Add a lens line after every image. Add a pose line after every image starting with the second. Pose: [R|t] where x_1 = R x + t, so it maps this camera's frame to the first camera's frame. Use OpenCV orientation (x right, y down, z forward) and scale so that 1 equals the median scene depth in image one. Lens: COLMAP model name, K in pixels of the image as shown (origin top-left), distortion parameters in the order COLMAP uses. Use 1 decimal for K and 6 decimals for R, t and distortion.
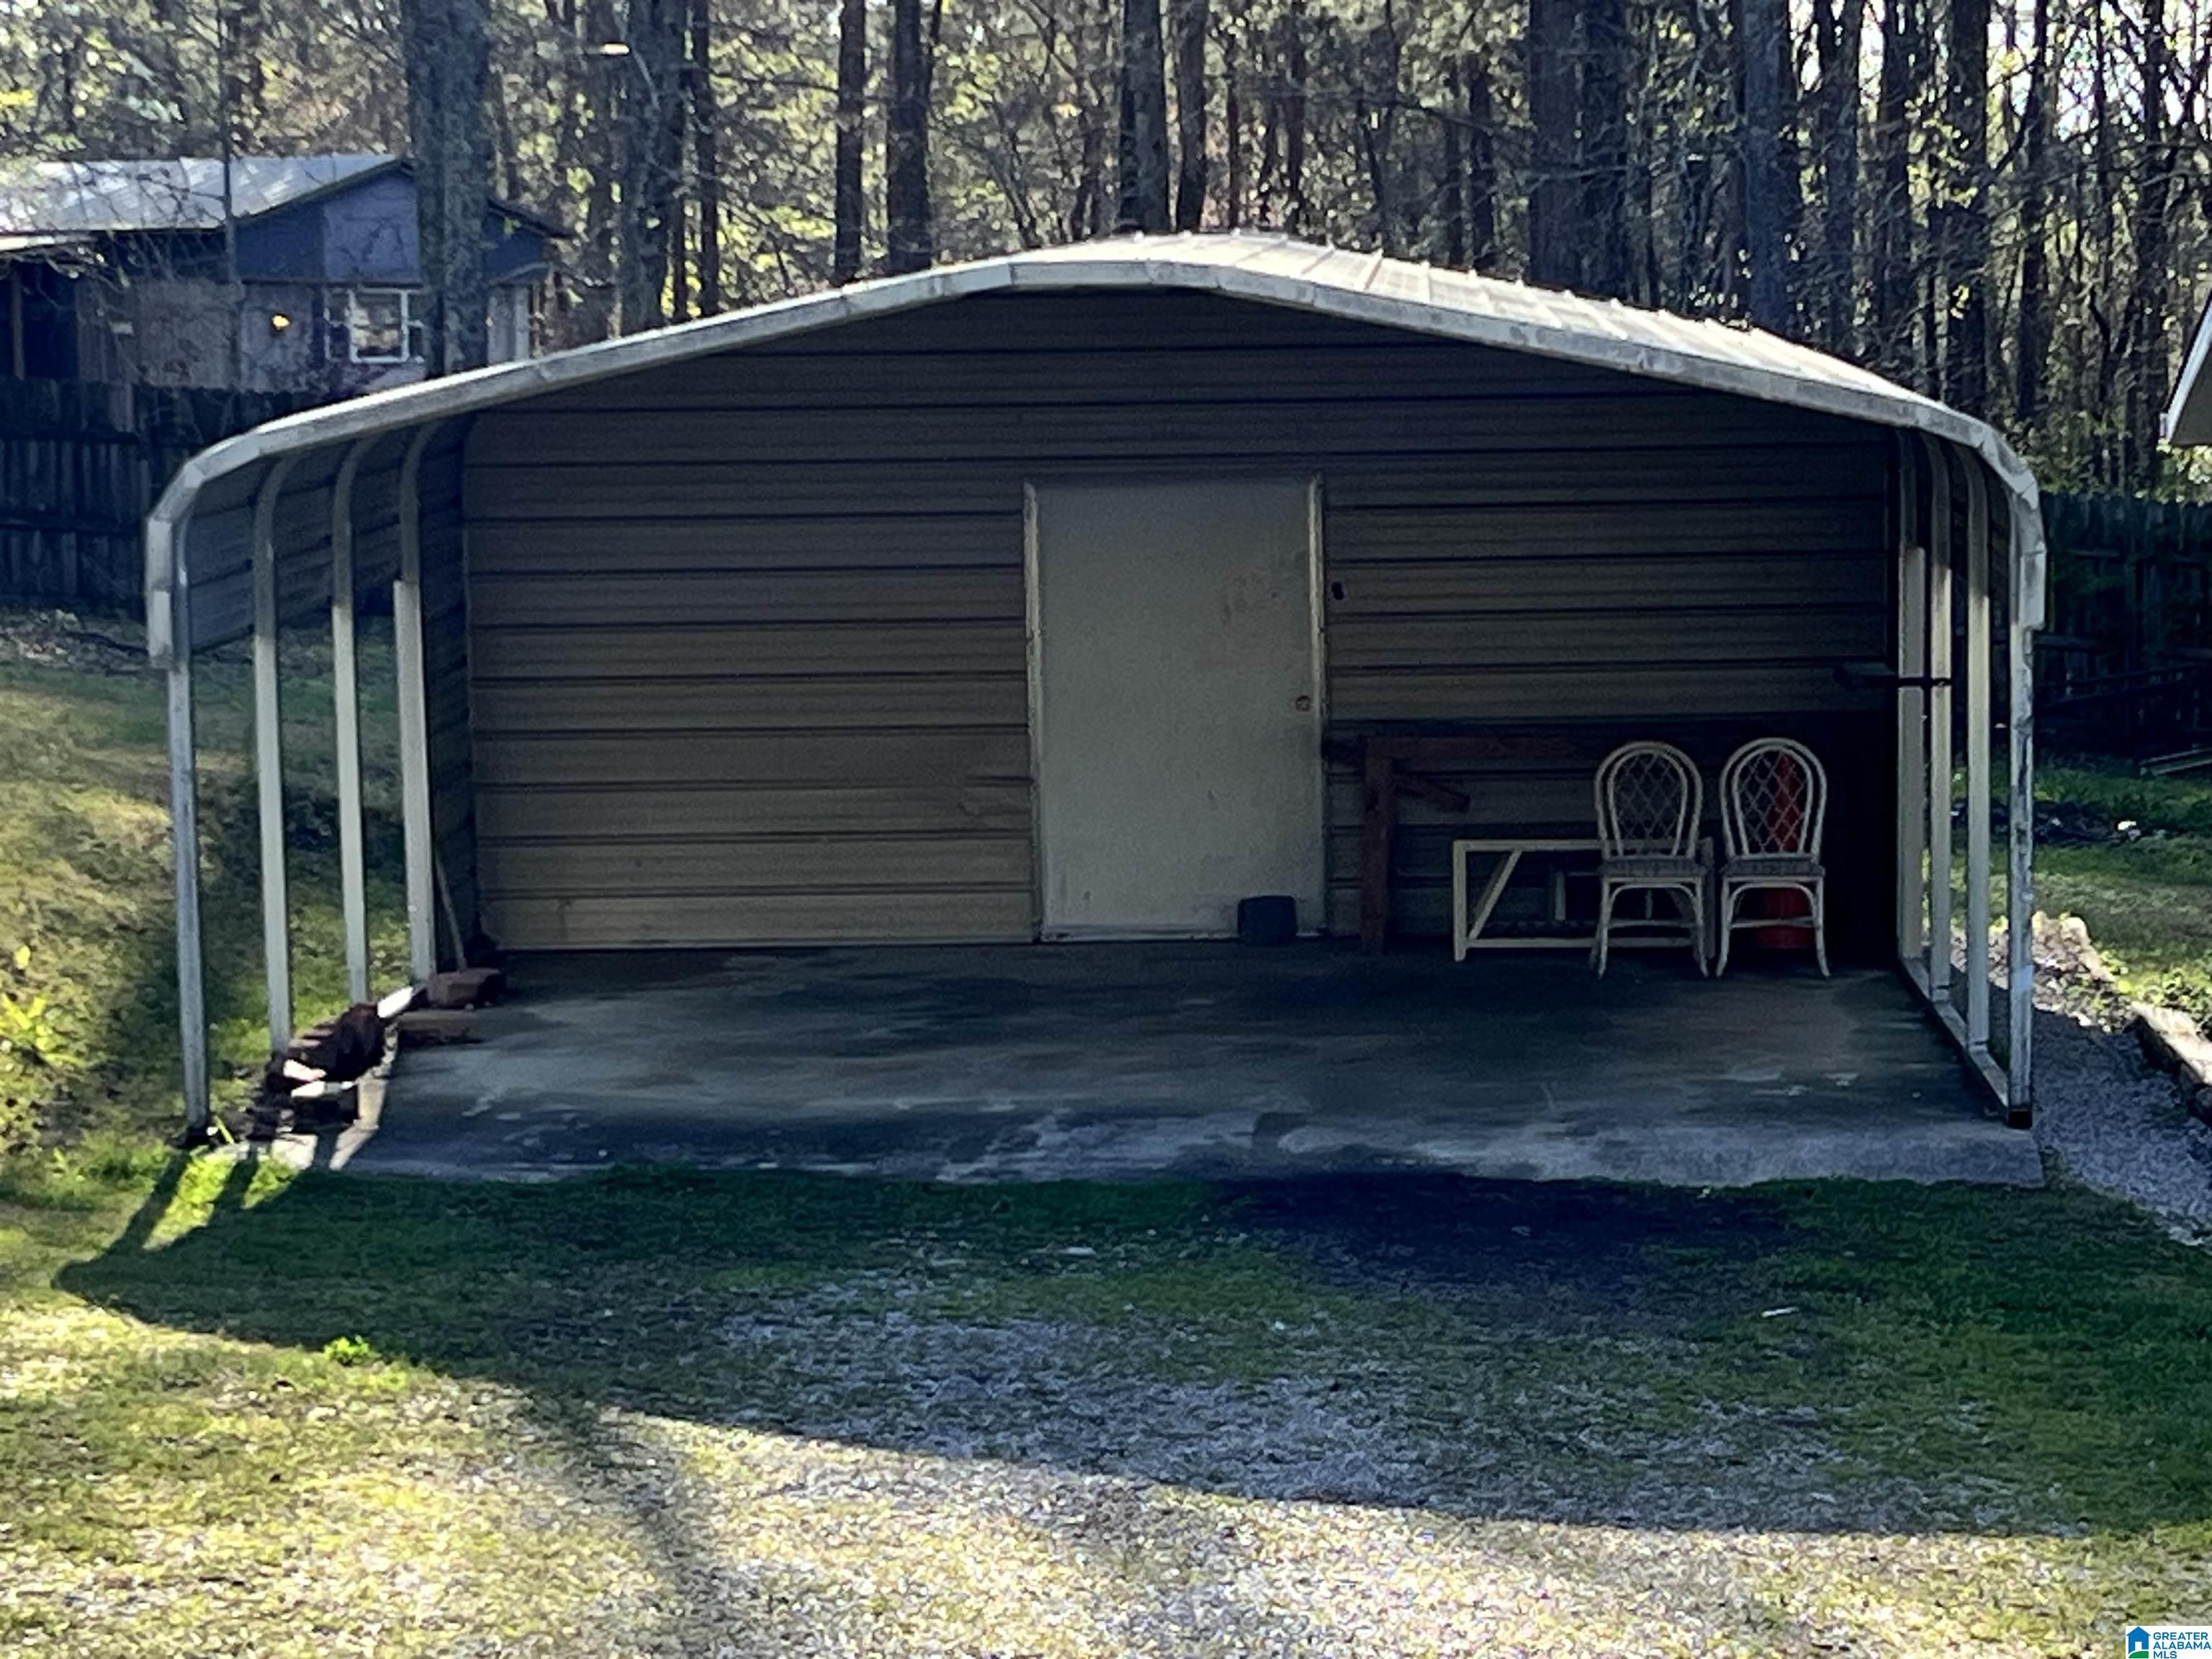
lens RADIAL K [[6060.6, 0, 1096.2], [0, 6060.6, 833.3], [0, 0, 1]] dist [0.247458, 0.000000]
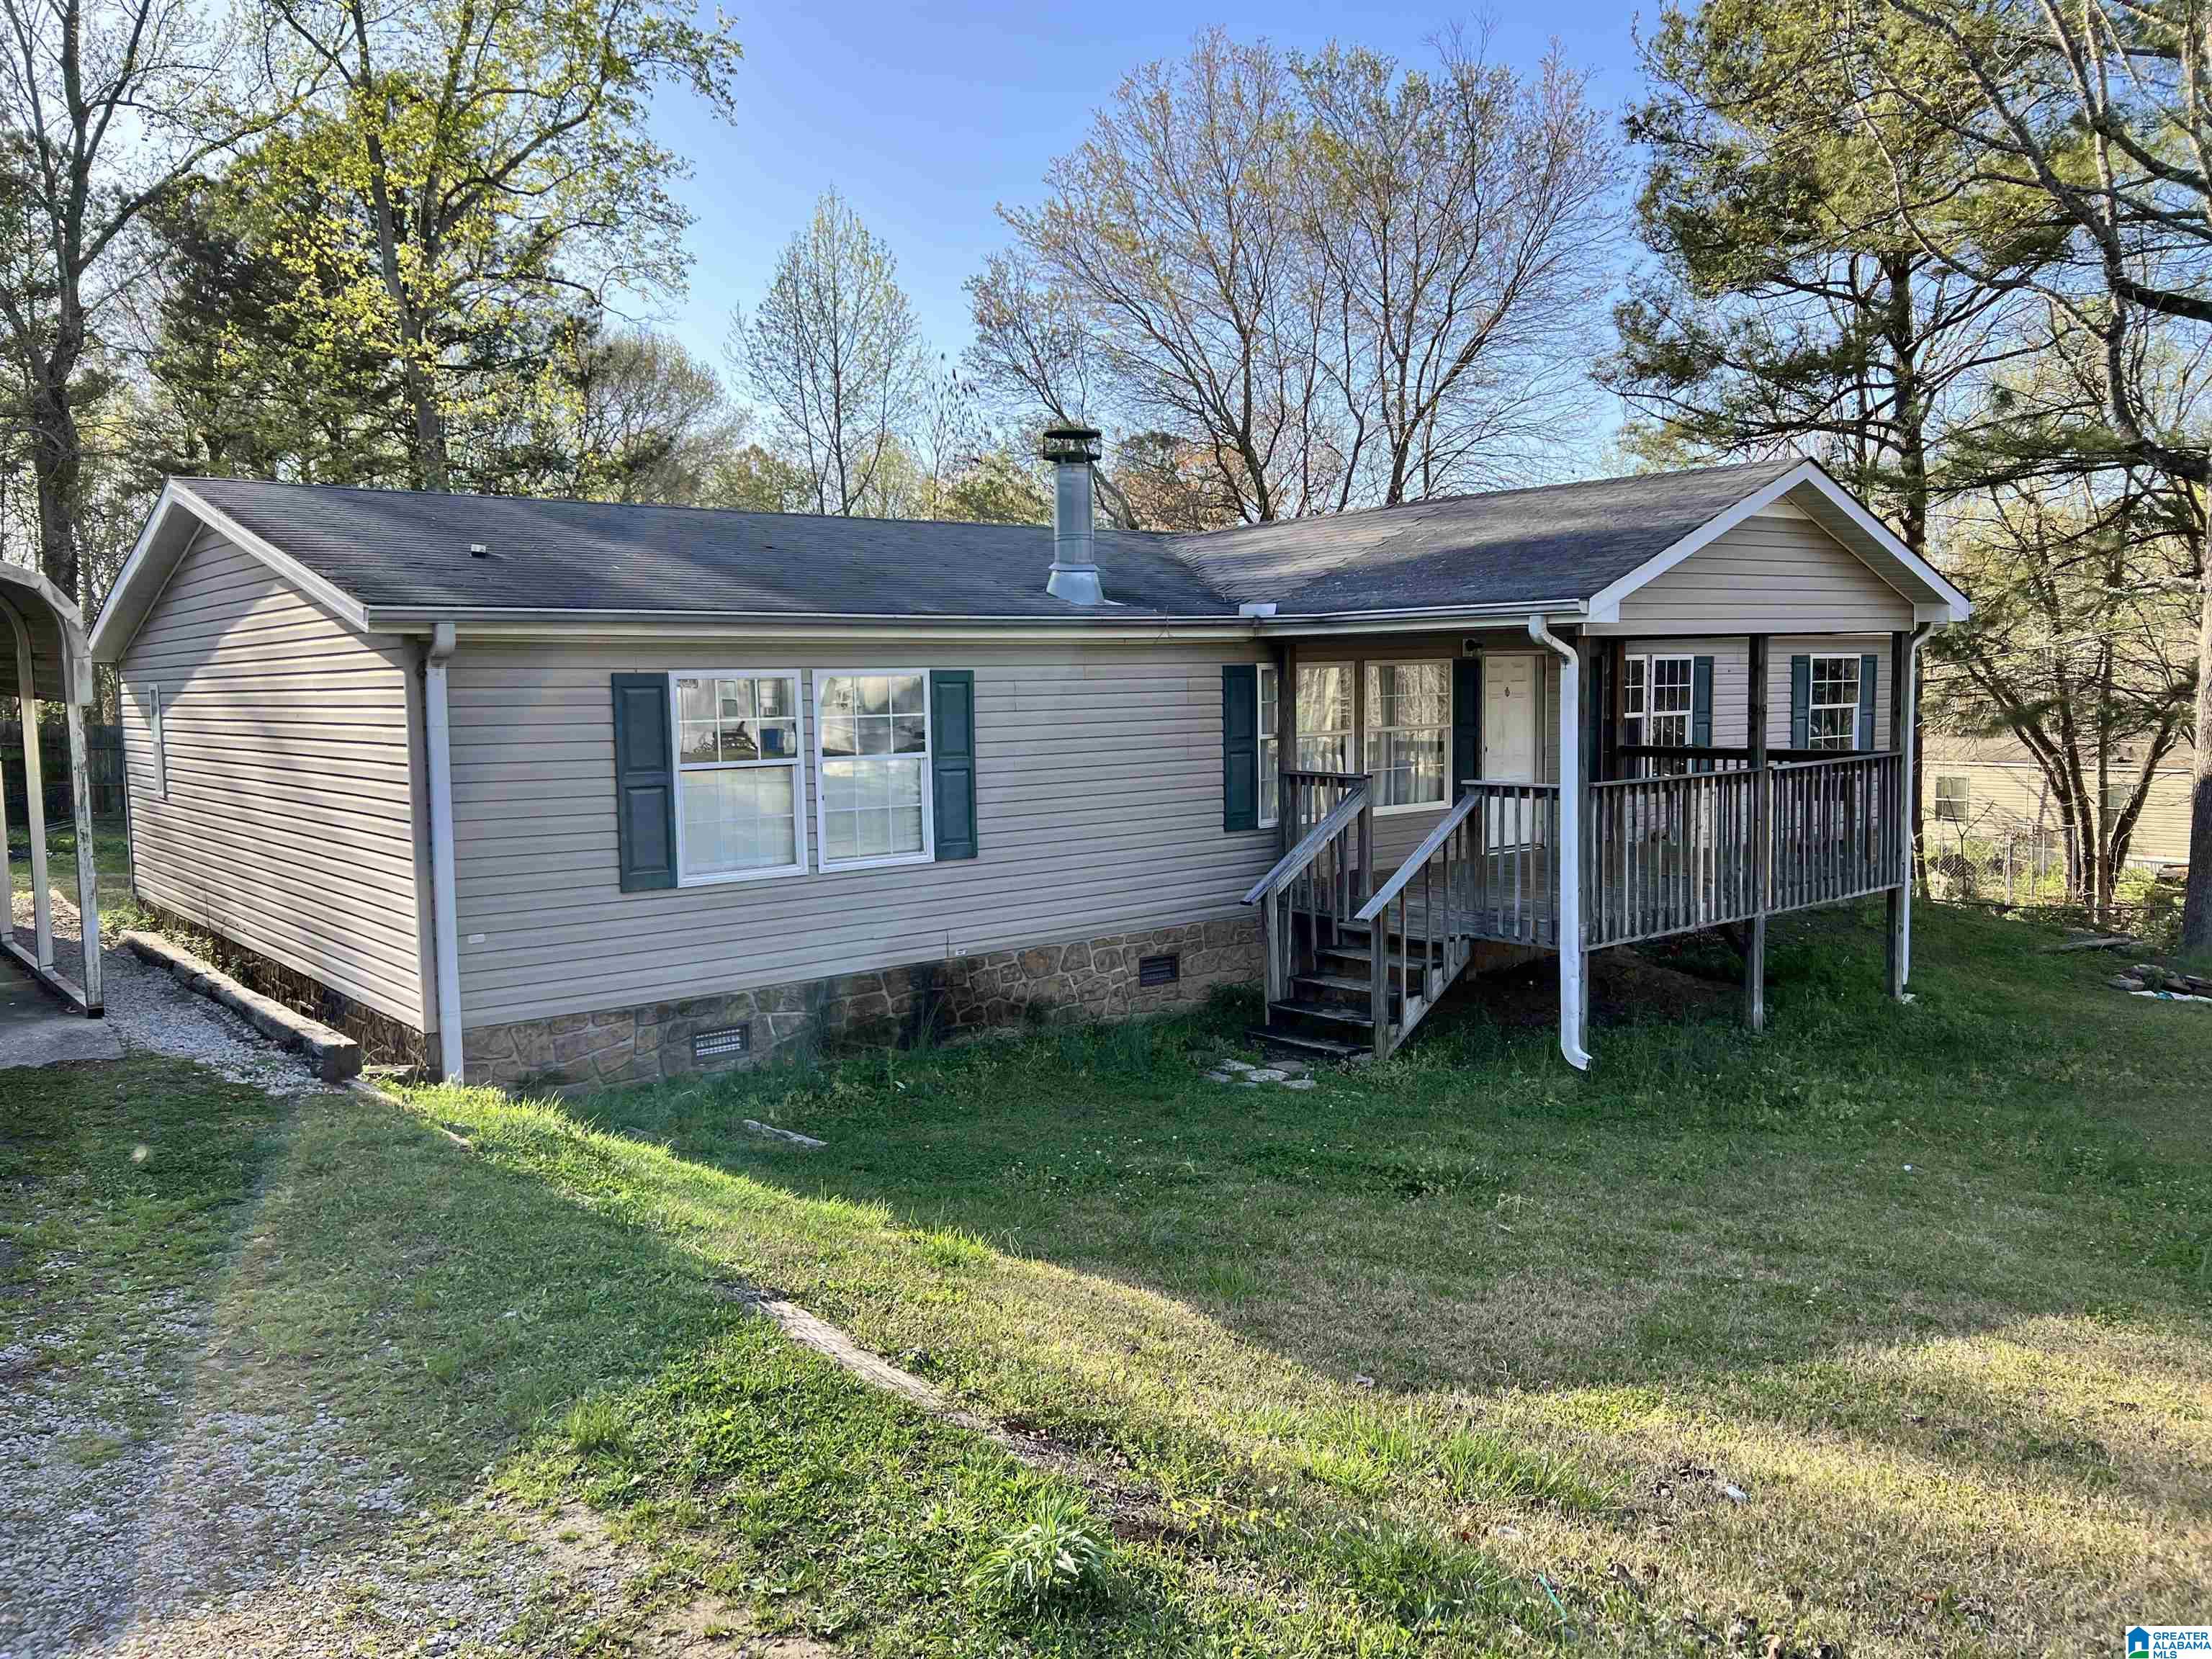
lens RADIAL K [[1666.2, 0, 1109.2], [0, 1666.2, 808.3], [0, 0, 1]] dist [0.046579, -0.052273]
pose [[0.727550, -0.053329, 0.683979, 0.063075], [0.064022, 0.997901, 0.009704, 0.007660], [-0.683061, 0.036730, 0.729437, 0.701755]]
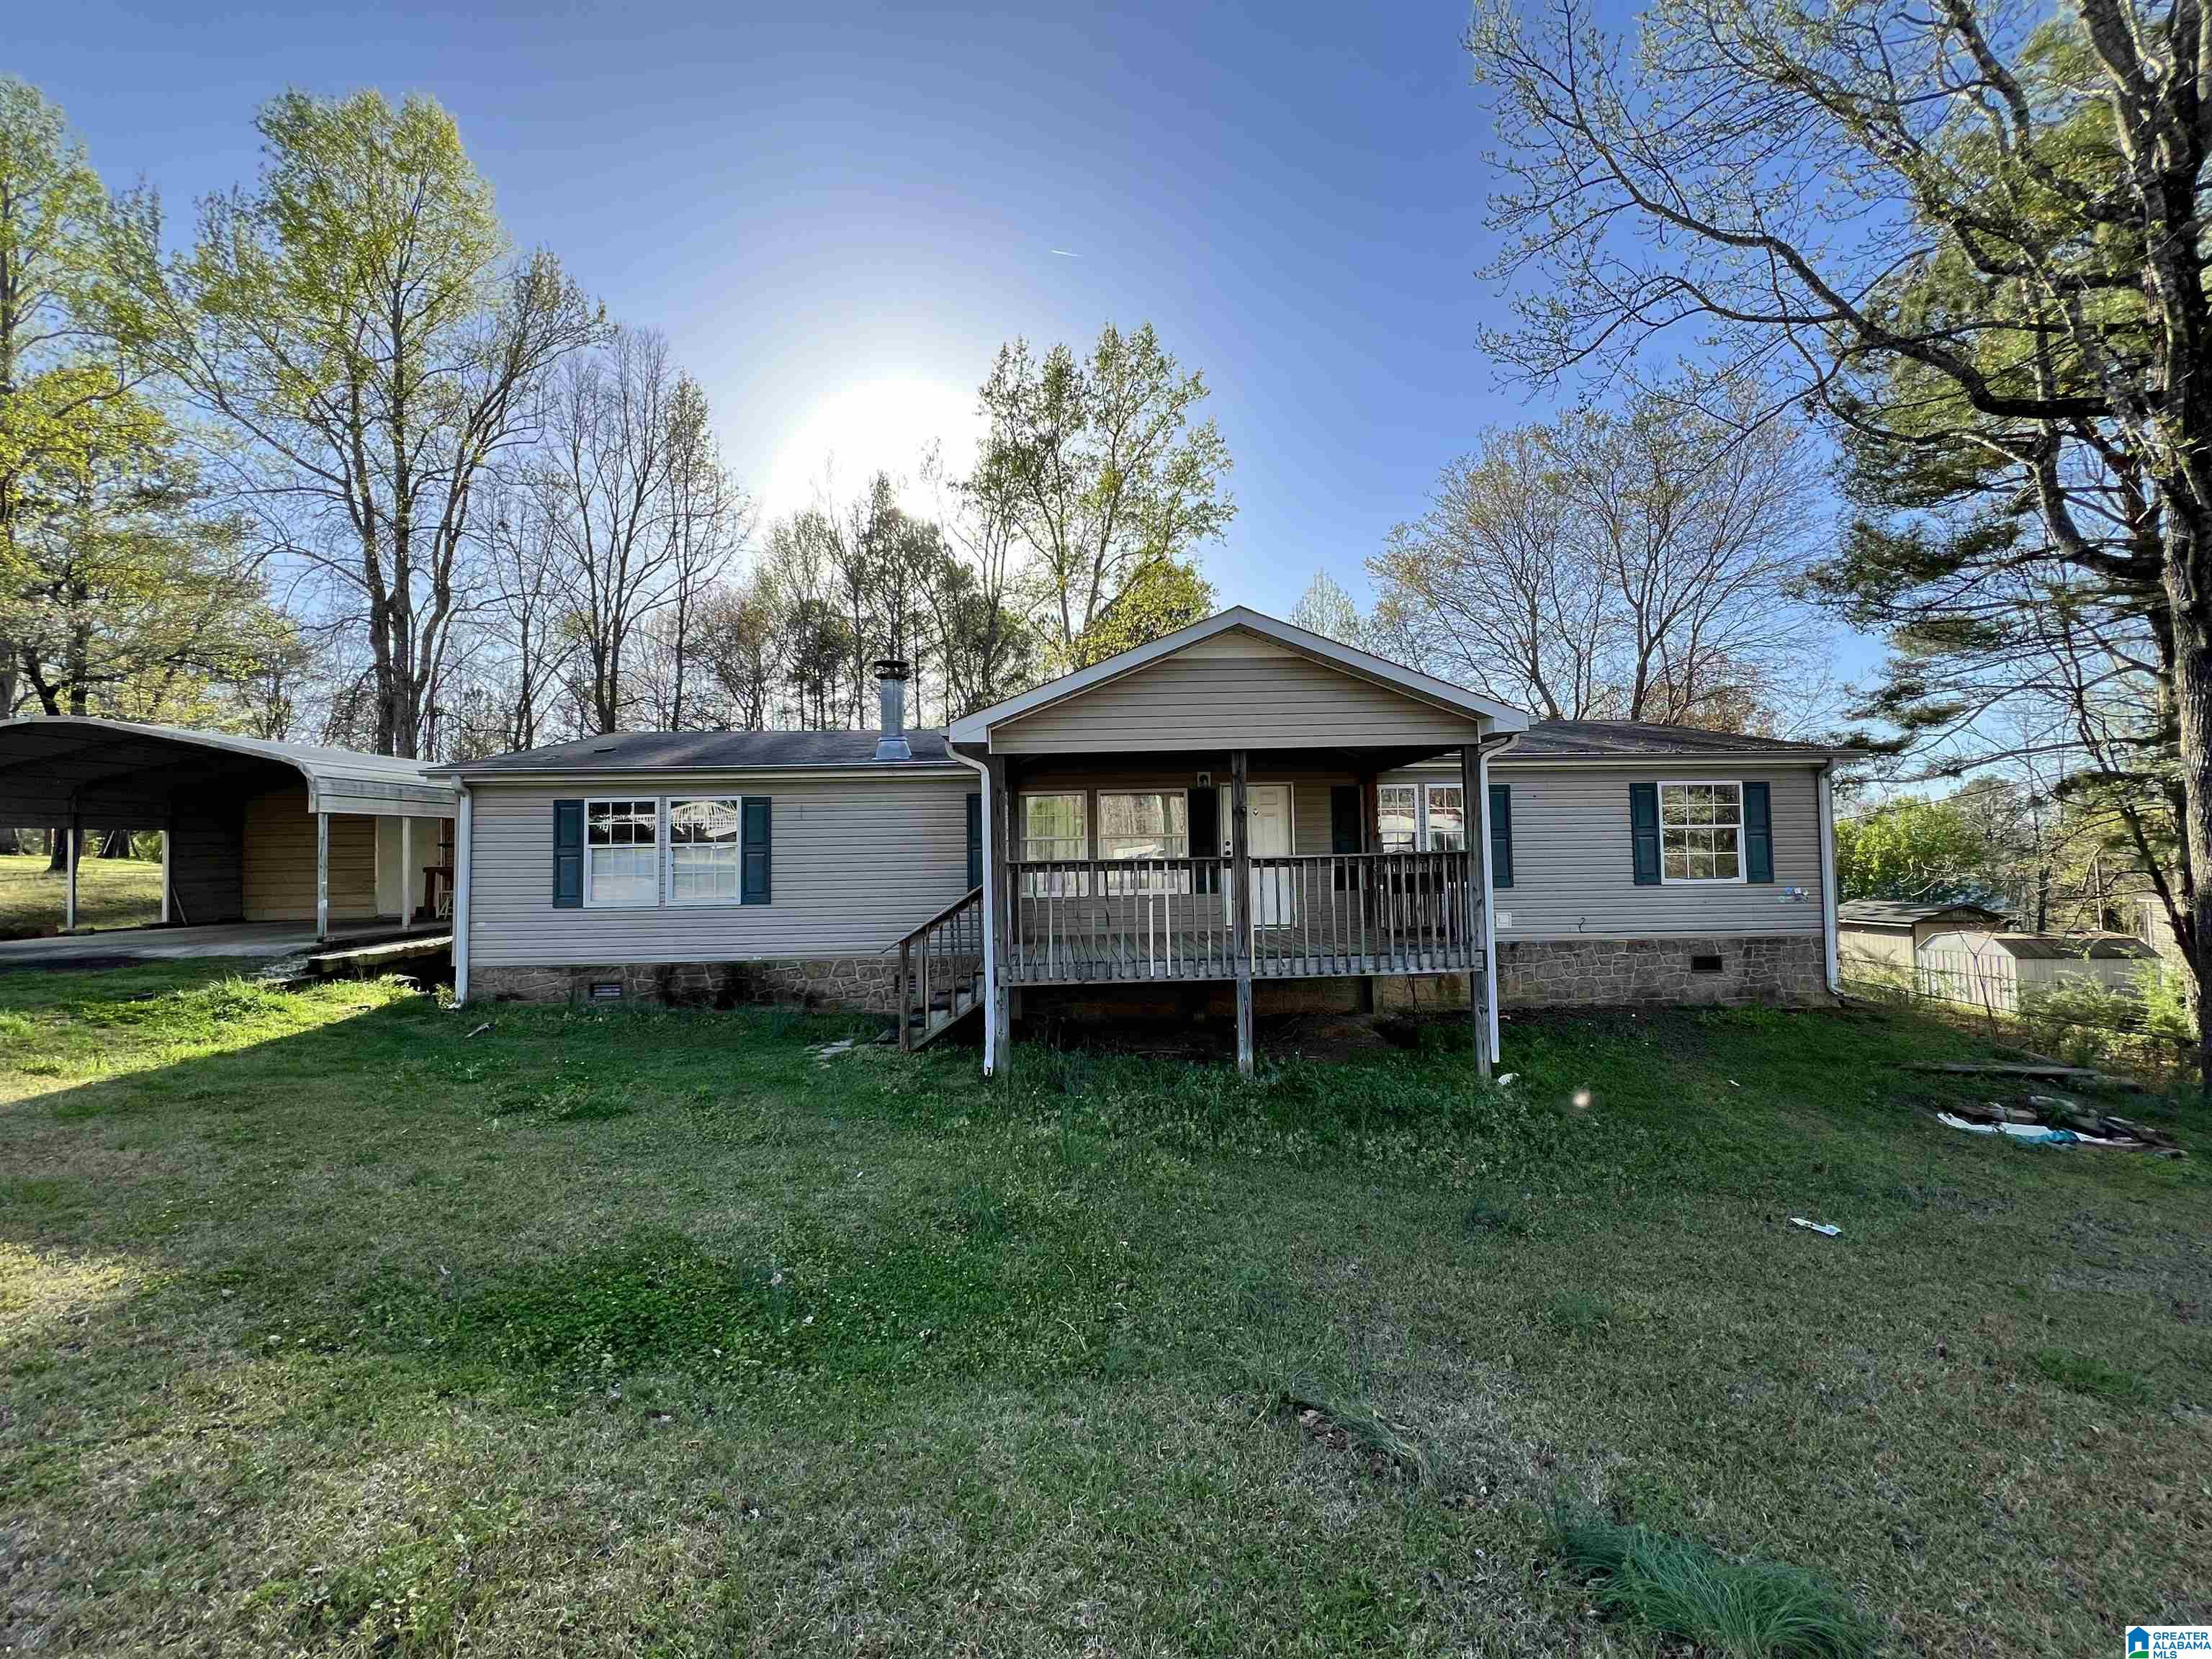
lens RADIAL K [[884.5, 0, 1113.2], [0, 884.5, 829.1], [0, 0, 1]] dist [-0.003817, -0.000103]
pose [[0.992649, 0.001033, 0.121026, 0.829202], [0.014000, 0.992271, -0.123299, 0.074253], [-0.120218, 0.124087, 0.984962, 0.543692]]
